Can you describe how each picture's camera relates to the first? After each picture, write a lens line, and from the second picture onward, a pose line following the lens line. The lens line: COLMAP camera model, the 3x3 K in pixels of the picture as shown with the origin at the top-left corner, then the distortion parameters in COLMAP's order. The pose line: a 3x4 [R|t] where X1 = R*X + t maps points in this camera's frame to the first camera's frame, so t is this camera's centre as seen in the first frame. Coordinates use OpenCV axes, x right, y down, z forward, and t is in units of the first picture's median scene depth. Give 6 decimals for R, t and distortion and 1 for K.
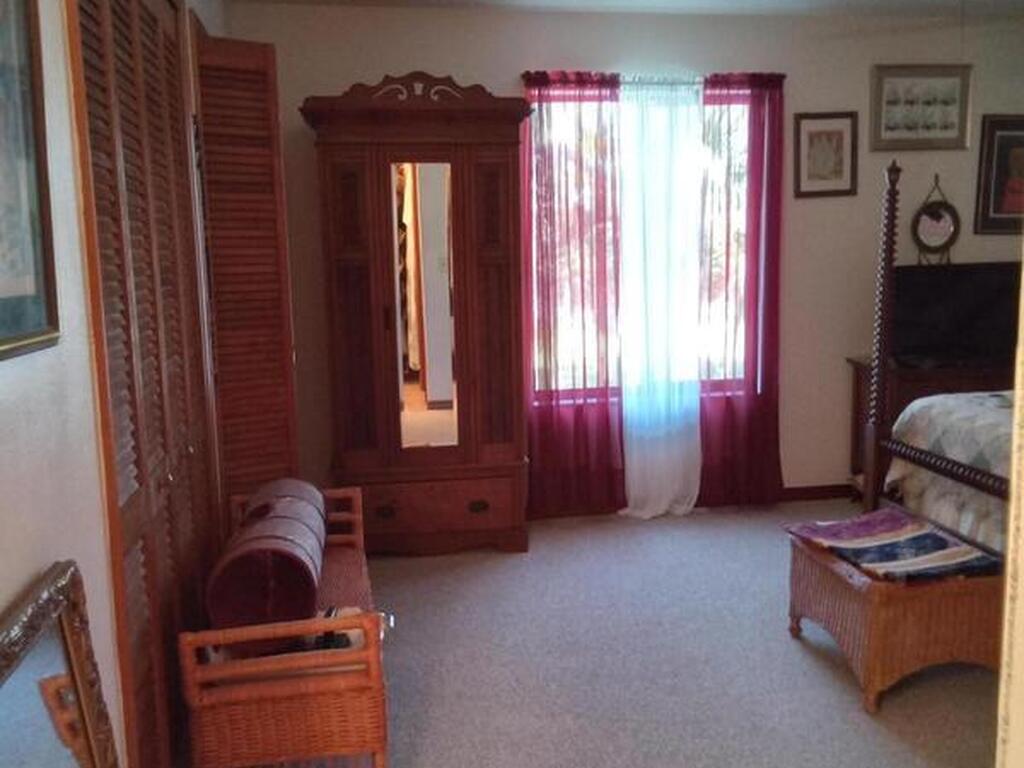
lens RADIAL K [[878.3, 0, 512.0], [0, 878.3, 384.0], [0, 0, 1]] dist [0.005036, 0.003249]
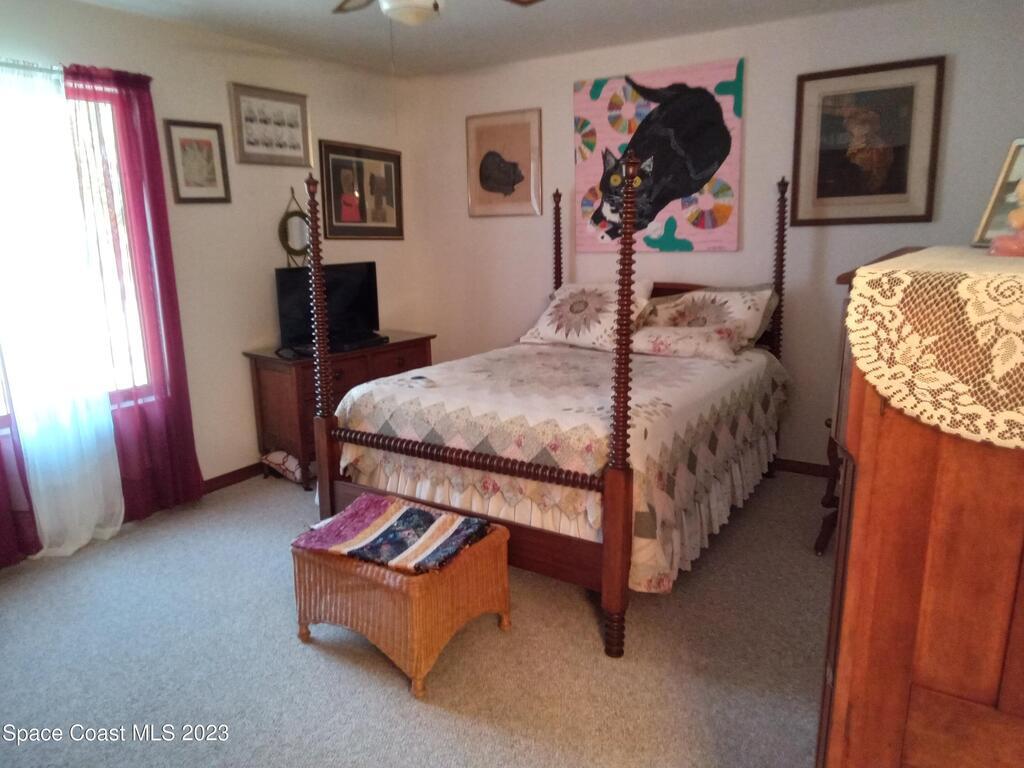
lens RADIAL K [[712.8, 0, 512.0], [0, 712.8, 384.0], [0, 0, 1]] dist [0.042368, -0.049905]
pose [[0.684145, -0.146813, 0.714417, -0.039747], [0.121048, 0.988802, 0.087281, -0.031004], [-0.719231, 0.026766, 0.694256, 0.150055]]
